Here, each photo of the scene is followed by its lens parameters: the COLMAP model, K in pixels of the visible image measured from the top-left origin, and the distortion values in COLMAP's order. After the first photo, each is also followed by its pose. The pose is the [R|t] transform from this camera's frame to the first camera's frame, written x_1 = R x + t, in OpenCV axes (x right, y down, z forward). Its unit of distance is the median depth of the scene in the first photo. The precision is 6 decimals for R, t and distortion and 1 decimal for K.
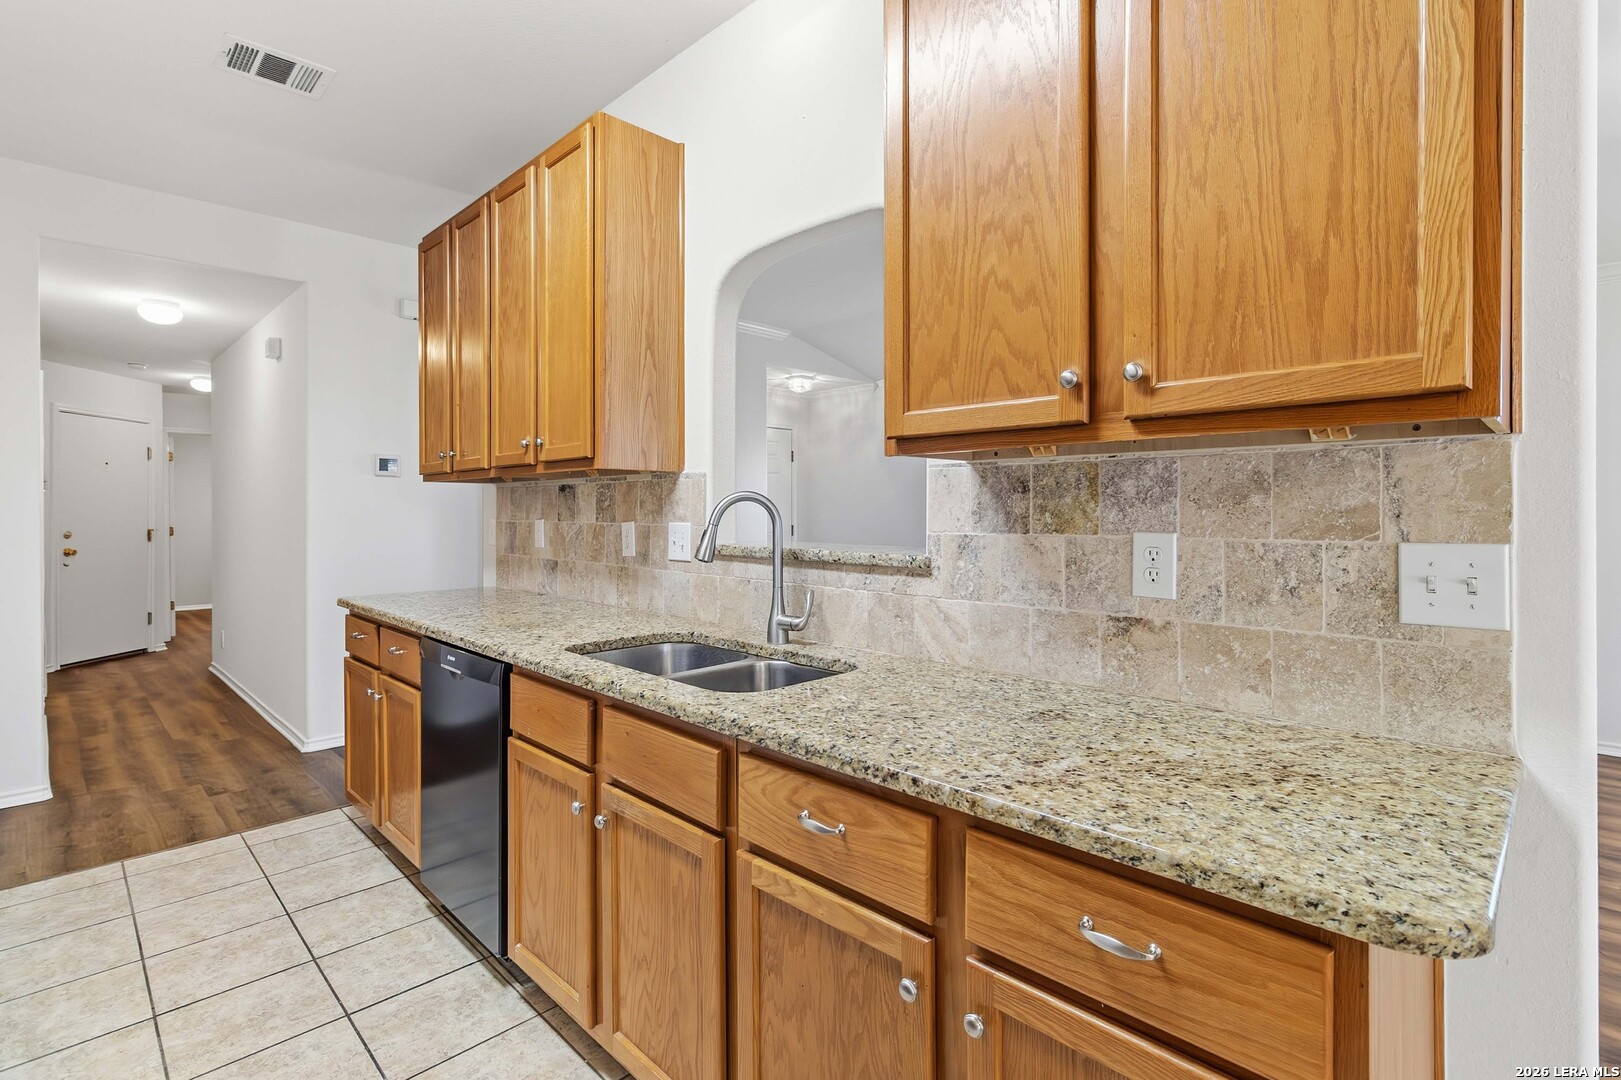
lens RADIAL K [[767.2, 0, 819.5], [0, 767.2, 512.2], [0, 0, 1]] dist [0.002121, 0.000357]
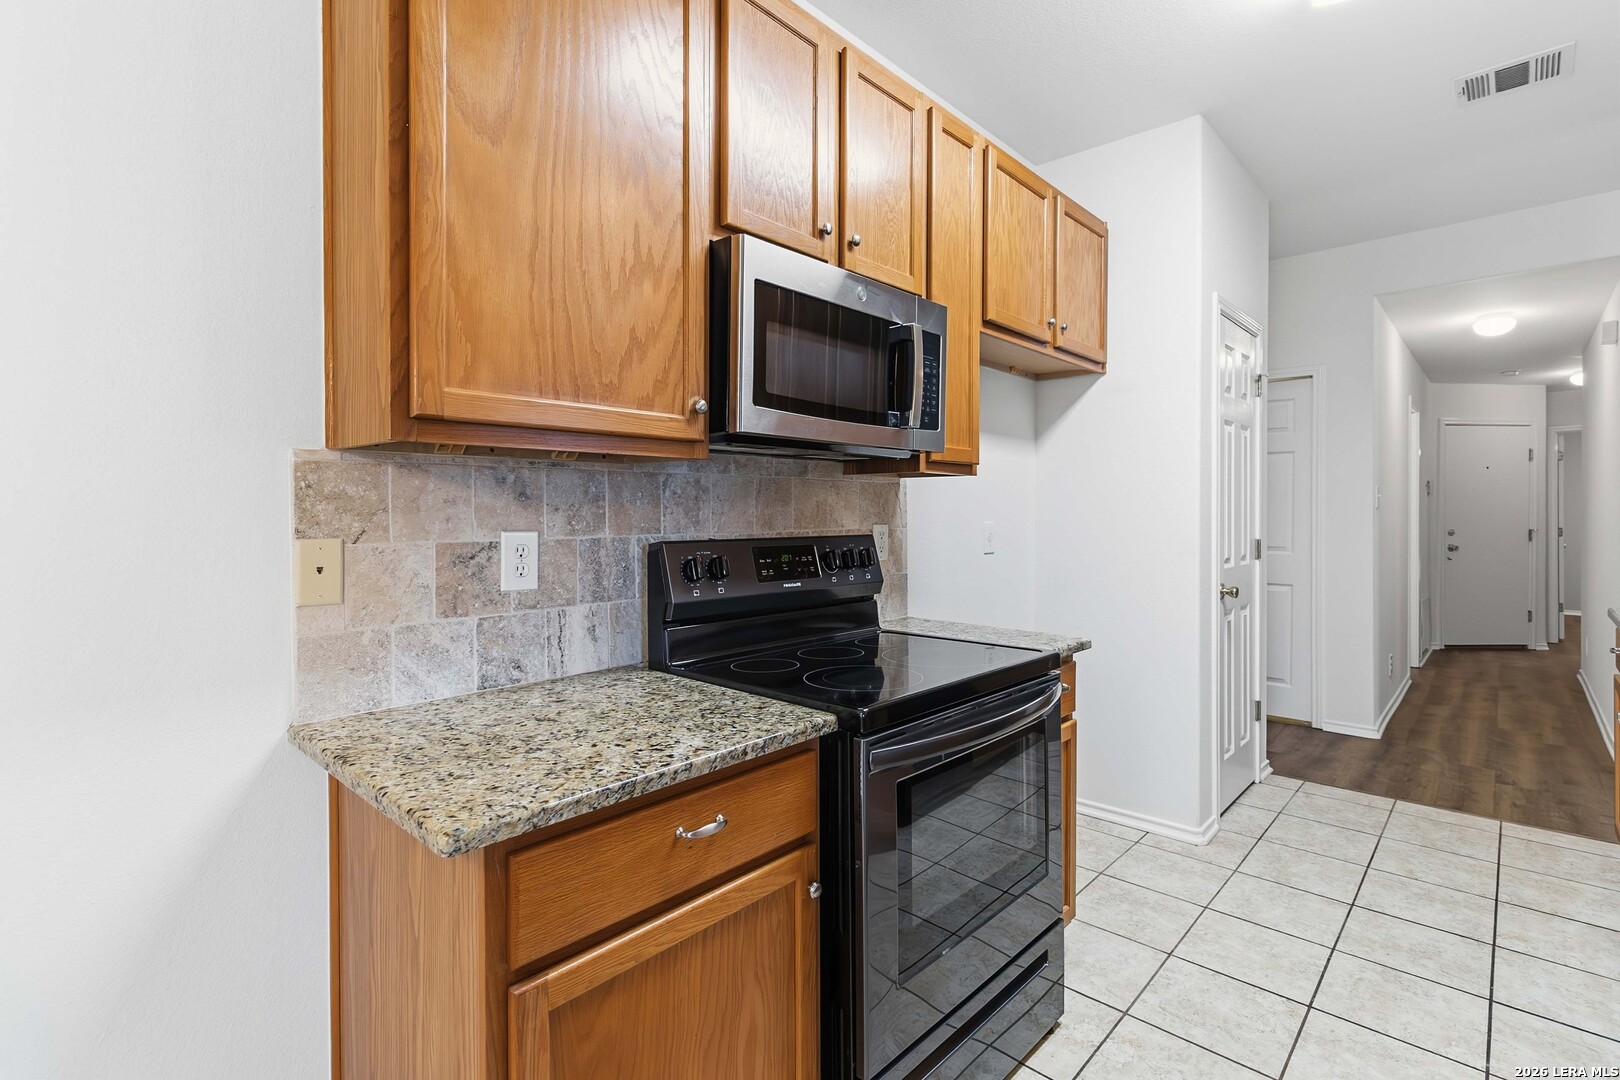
lens RADIAL K [[760.0, 0, 822.5], [0, 760.0, 517.9], [0, 0, 1]] dist [0.000298, 0.000625]
pose [[0.042296, 0.007705, -0.999075, 0.343855], [-0.000635, 0.999970, 0.007685, -0.000188], [0.999105, 0.000309, 0.042299, 0.057436]]
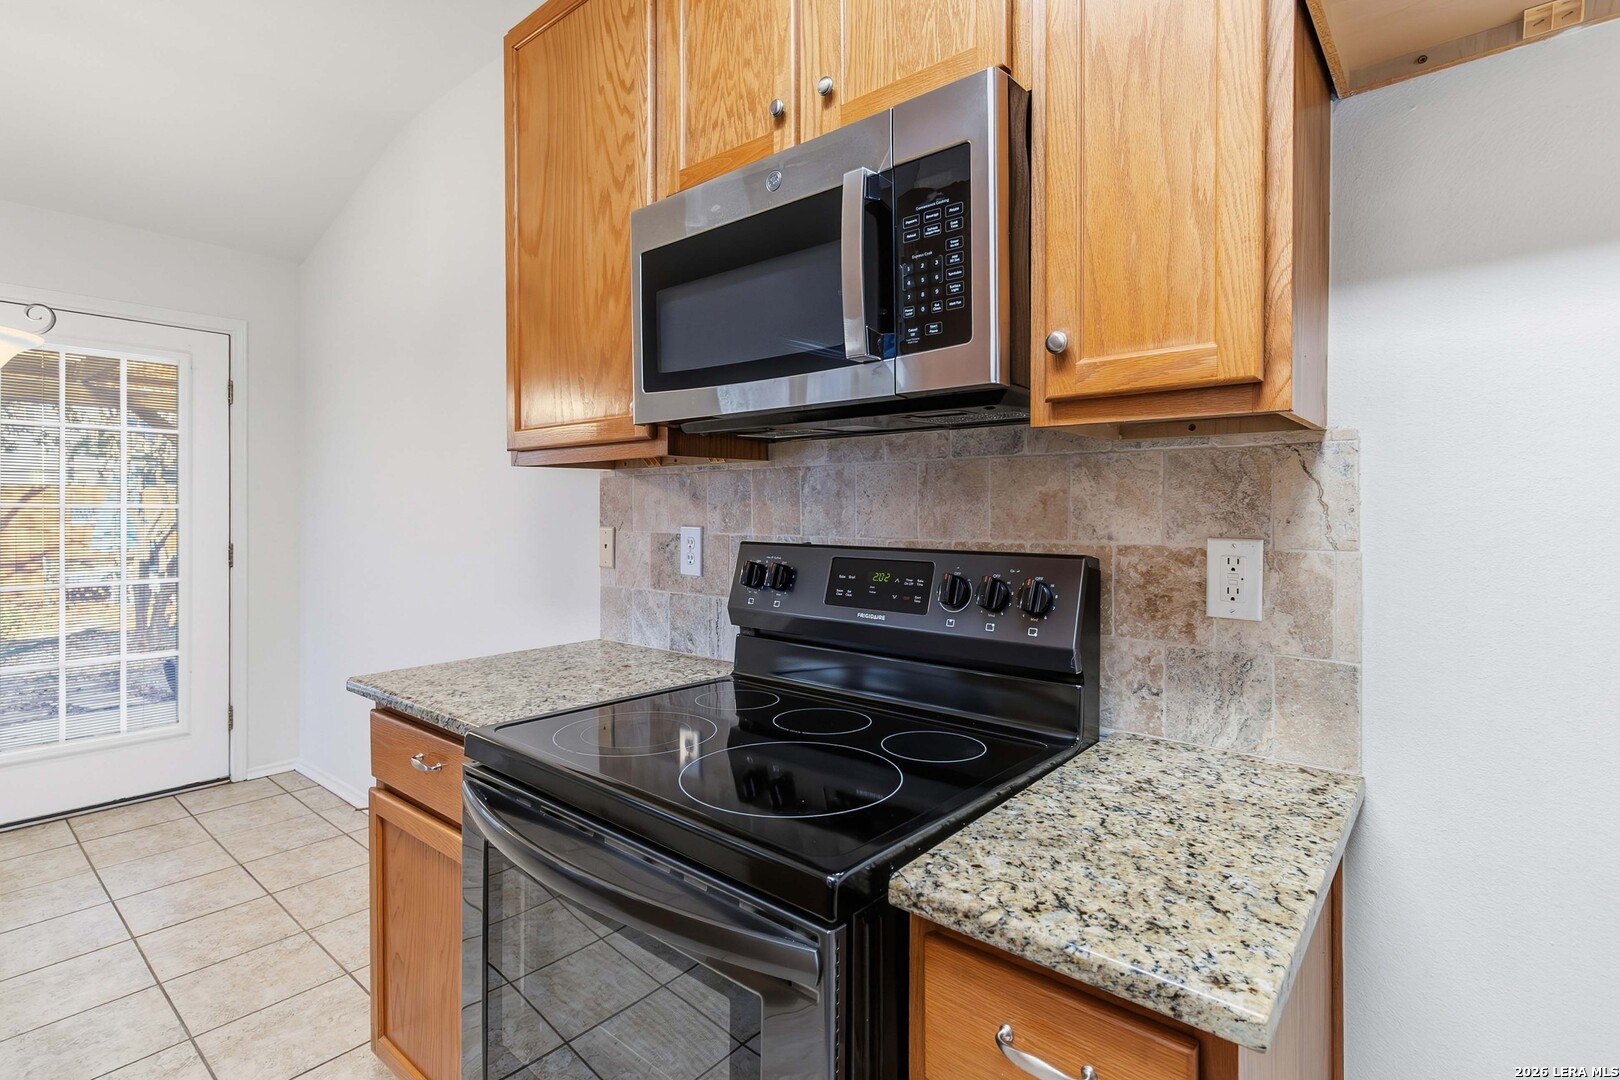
lens RADIAL K [[774.2, 0, 821.8], [0, 774.2, 515.0], [0, 0, 1]] dist [0.002693, 0.000606]
pose [[-0.996343, -0.000172, -0.085445, -0.522203], [-0.000976, 0.999956, 0.009368, -0.003051], [0.085440, 0.009417, -0.996299, 0.735263]]
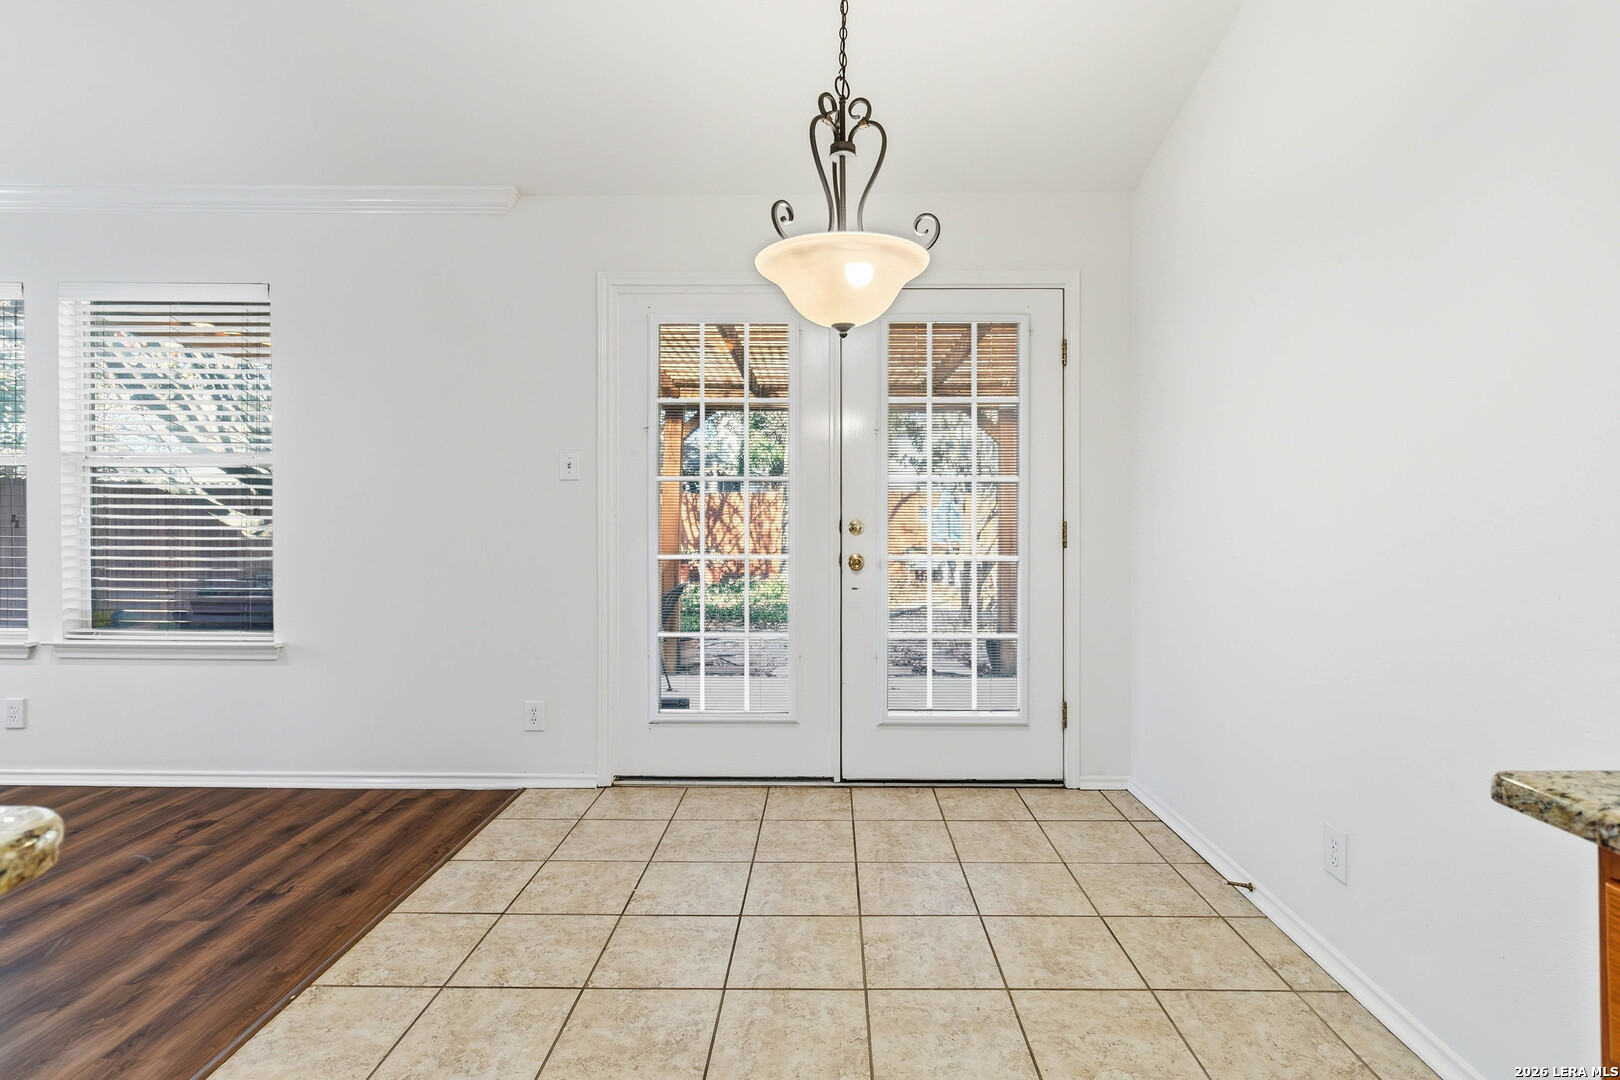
lens RADIAL K [[774.2, 0, 821.8], [0, 774.2, 515.0], [0, 0, 1]] dist [0.002693, 0.000606]
pose [[-0.694692, 0.003133, 0.719300, -0.128675], [0.004212, 0.999991, -0.000288, 0.066590], [-0.719295, 0.002829, -0.694699, 0.319671]]
